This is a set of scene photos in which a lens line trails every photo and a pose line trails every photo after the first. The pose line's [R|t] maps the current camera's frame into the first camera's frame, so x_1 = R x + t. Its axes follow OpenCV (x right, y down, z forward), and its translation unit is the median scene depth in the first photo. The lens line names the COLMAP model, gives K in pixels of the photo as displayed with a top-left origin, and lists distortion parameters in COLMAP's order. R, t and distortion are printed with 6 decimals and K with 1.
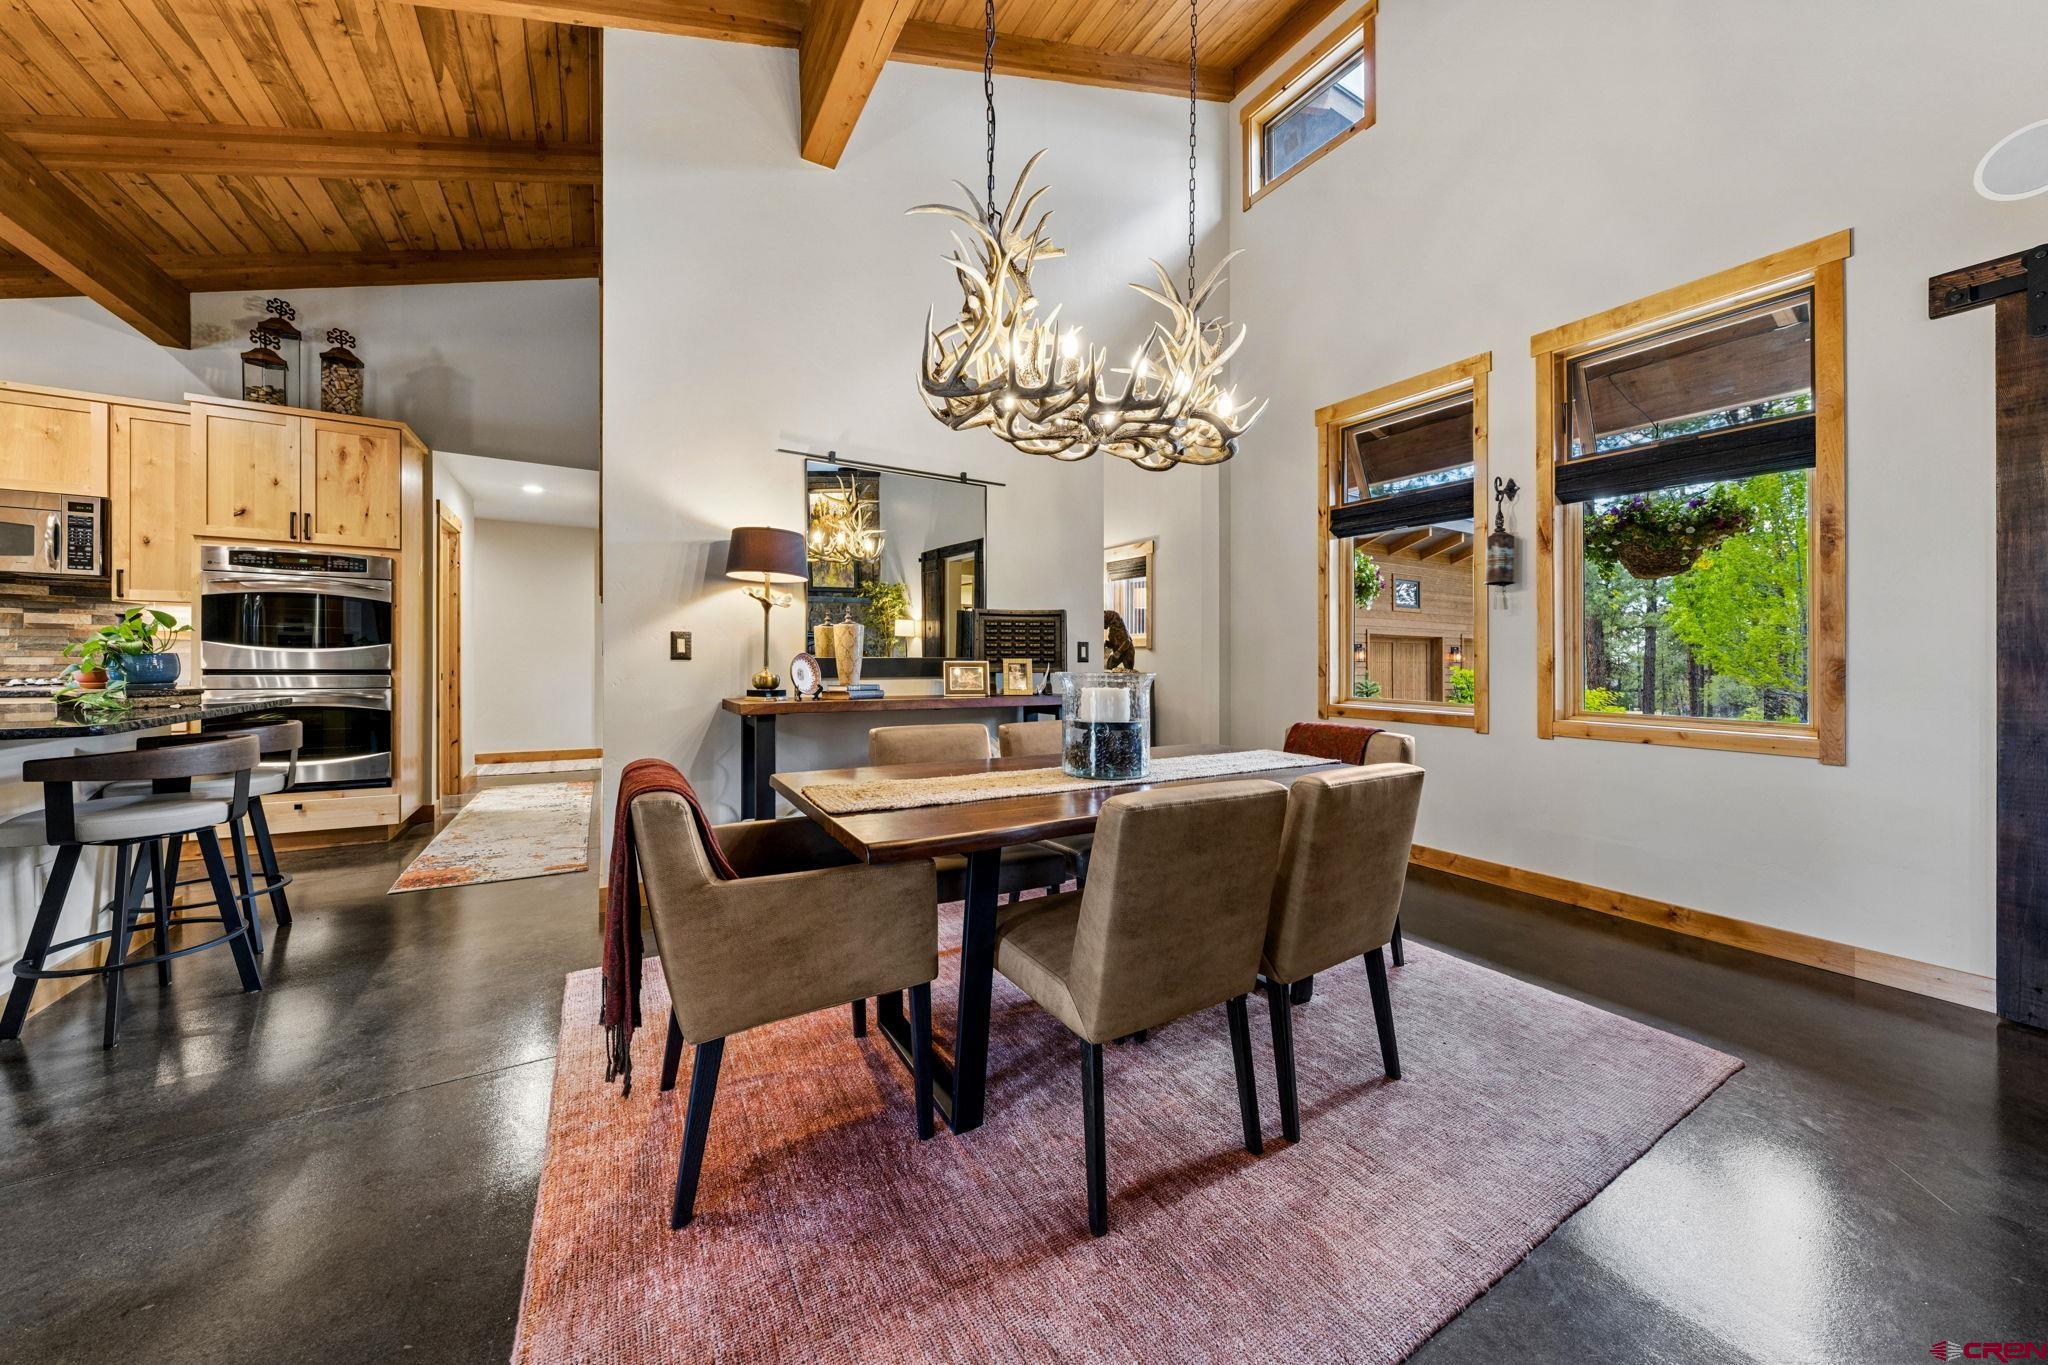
lens RADIAL K [[701.2, 0, 1029.5], [0, 701.2, 656.7], [0, 0, 1]] dist [-0.001825, 0.000507]
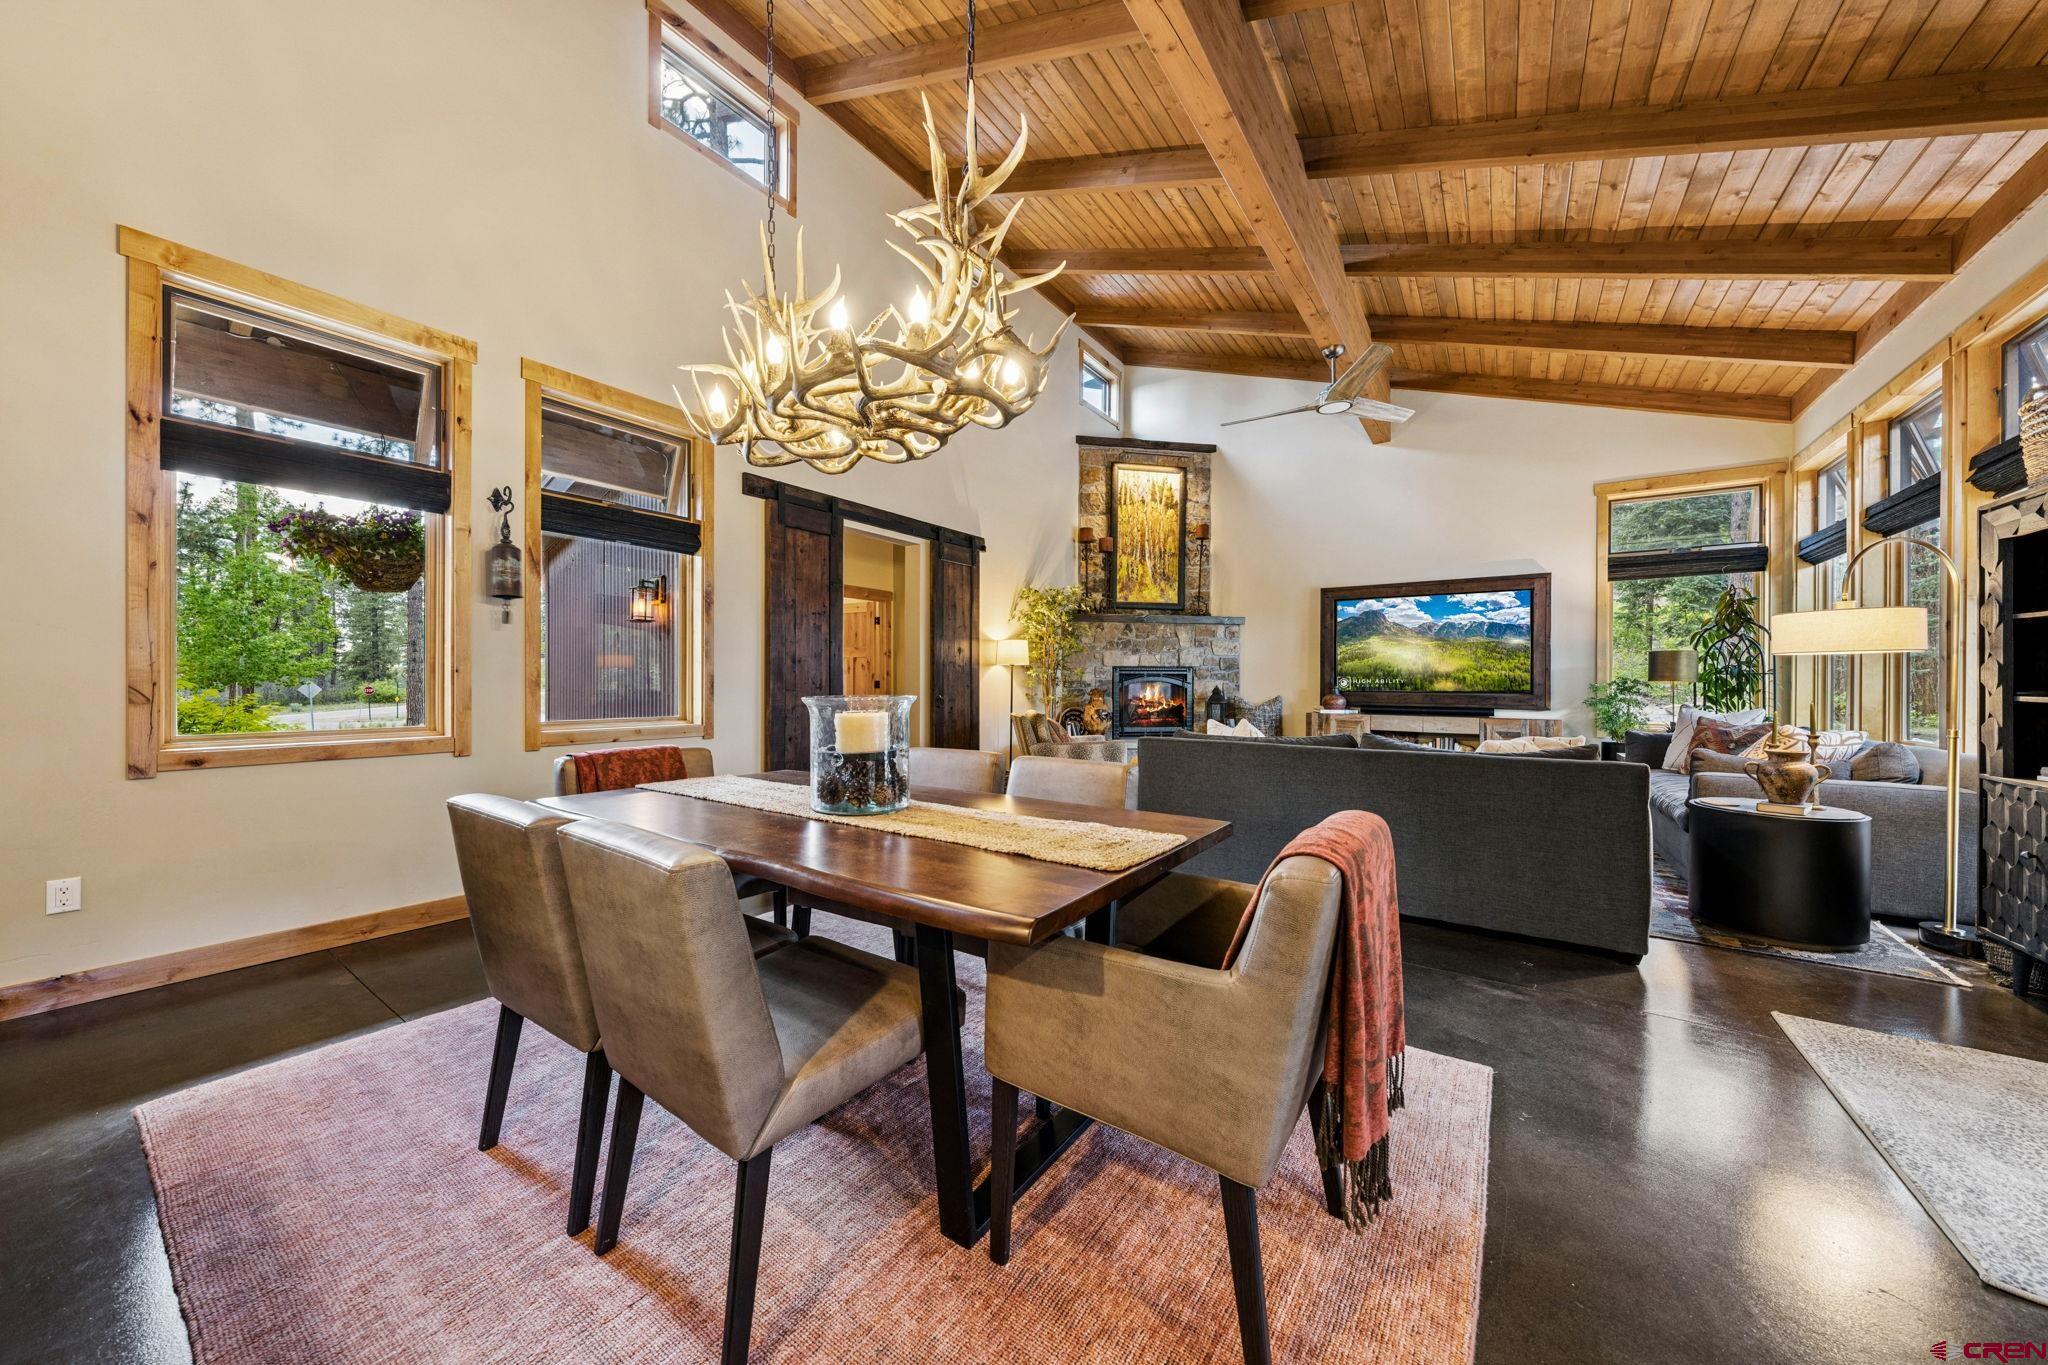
lens RADIAL K [[701.2, 0, 1033.1], [0, 701.2, 680.5], [0, 0, 1]] dist [-0.001825, 0.000507]
pose [[-0.420944, -0.012393, 0.907002, -0.471170], [-0.009488, 0.999912, 0.009259, -0.004403], [-0.907037, -0.004708, -0.421025, 0.683852]]
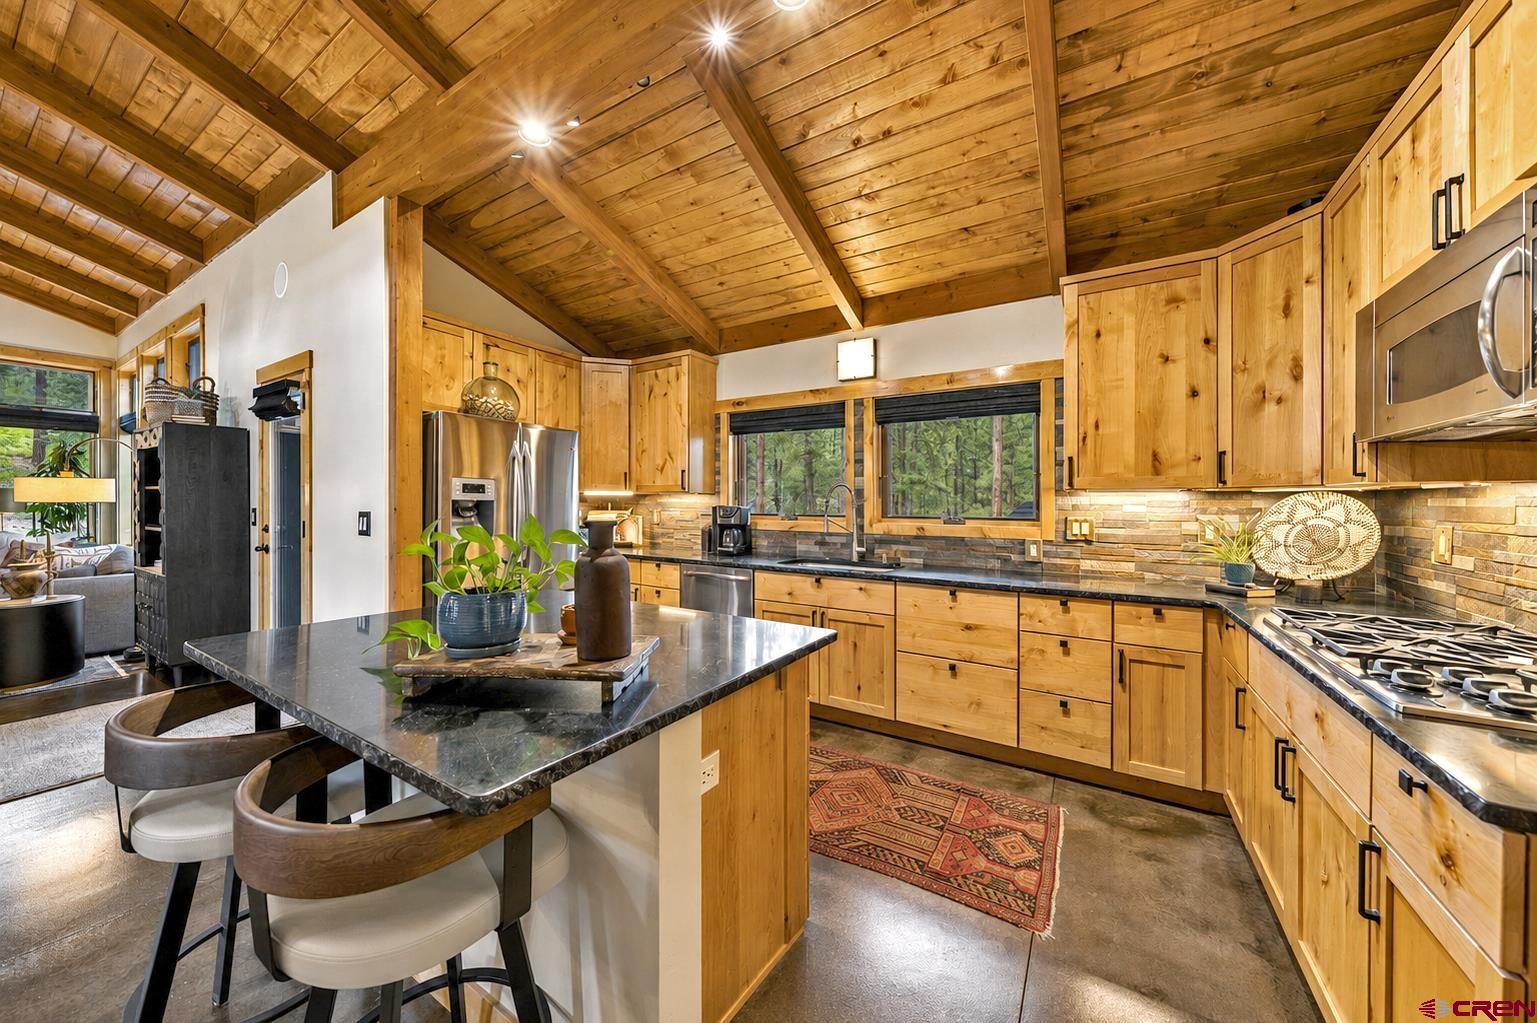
lens RADIAL K [[526.2, 0, 776.0], [0, 526.2, 513.6], [0, 0, 1]] dist [-0.001825, 0.000507]
pose [[-0.887912, -0.013477, -0.459815, -0.847158], [-0.020446, 0.999739, 0.010179, -0.050208], [0.459558, 0.018440, -0.887956, 0.998680]]
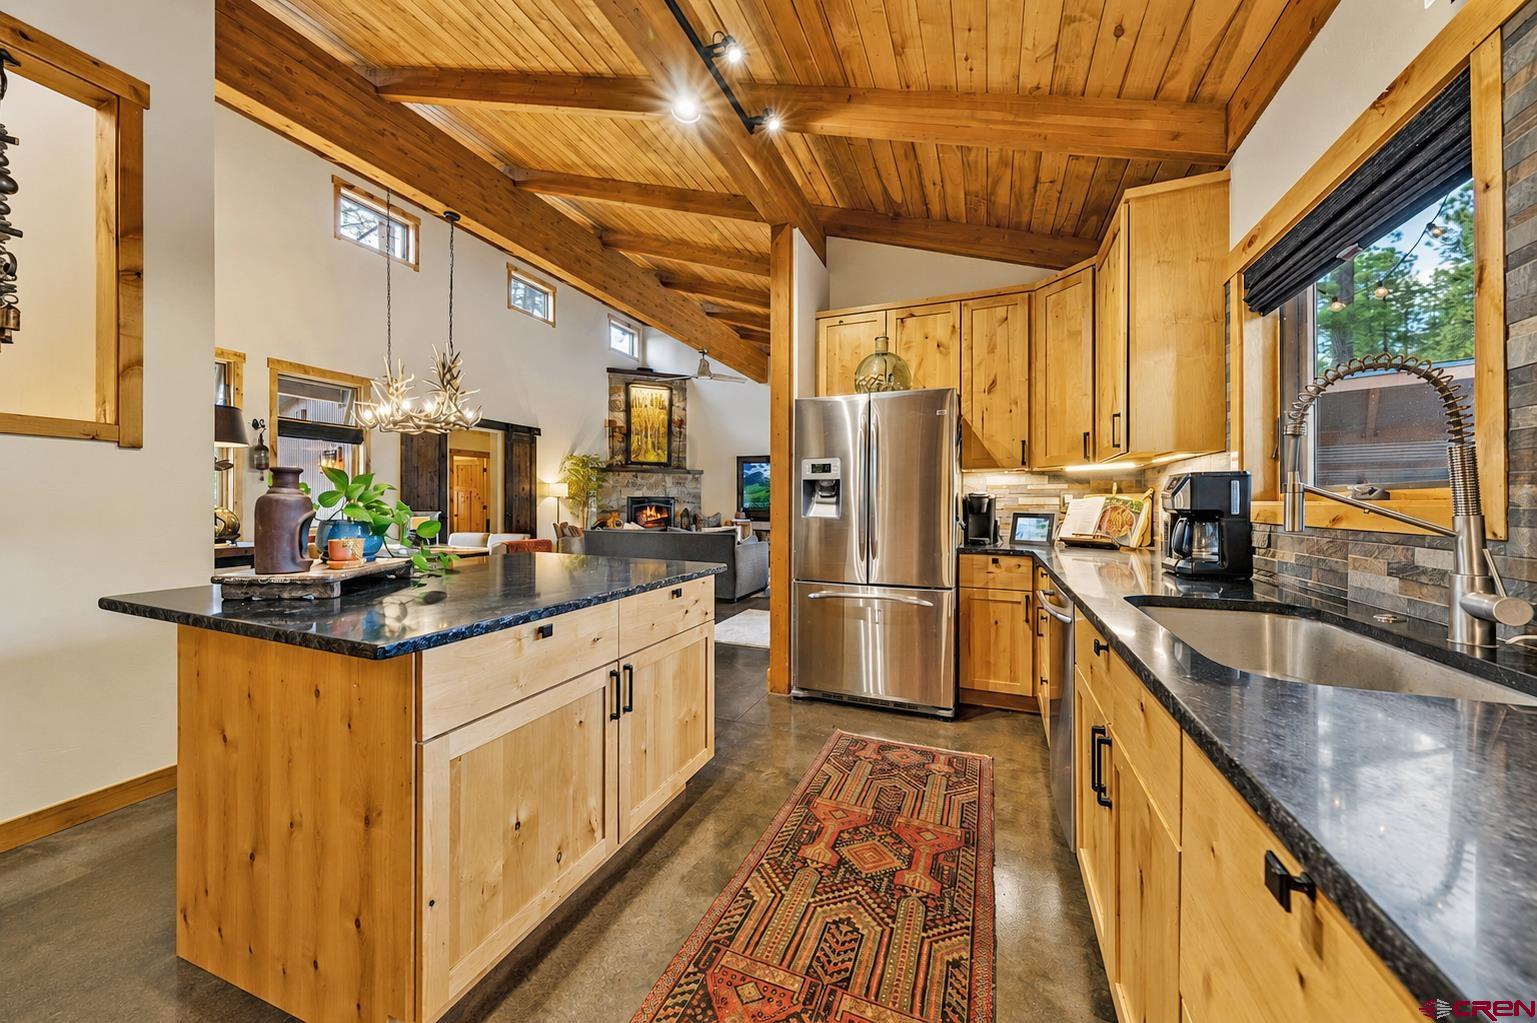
lens RADIAL K [[526.2, 0, 778.2], [0, 526.2, 502.6], [0, 0, 1]] dist [-0.001825, 0.000507]
pose [[-0.599719, -0.009977, 0.800149, -1.388688], [-0.007995, 0.999947, 0.006475, -0.023170], [-0.800171, -0.002514, -0.599767, 0.641538]]
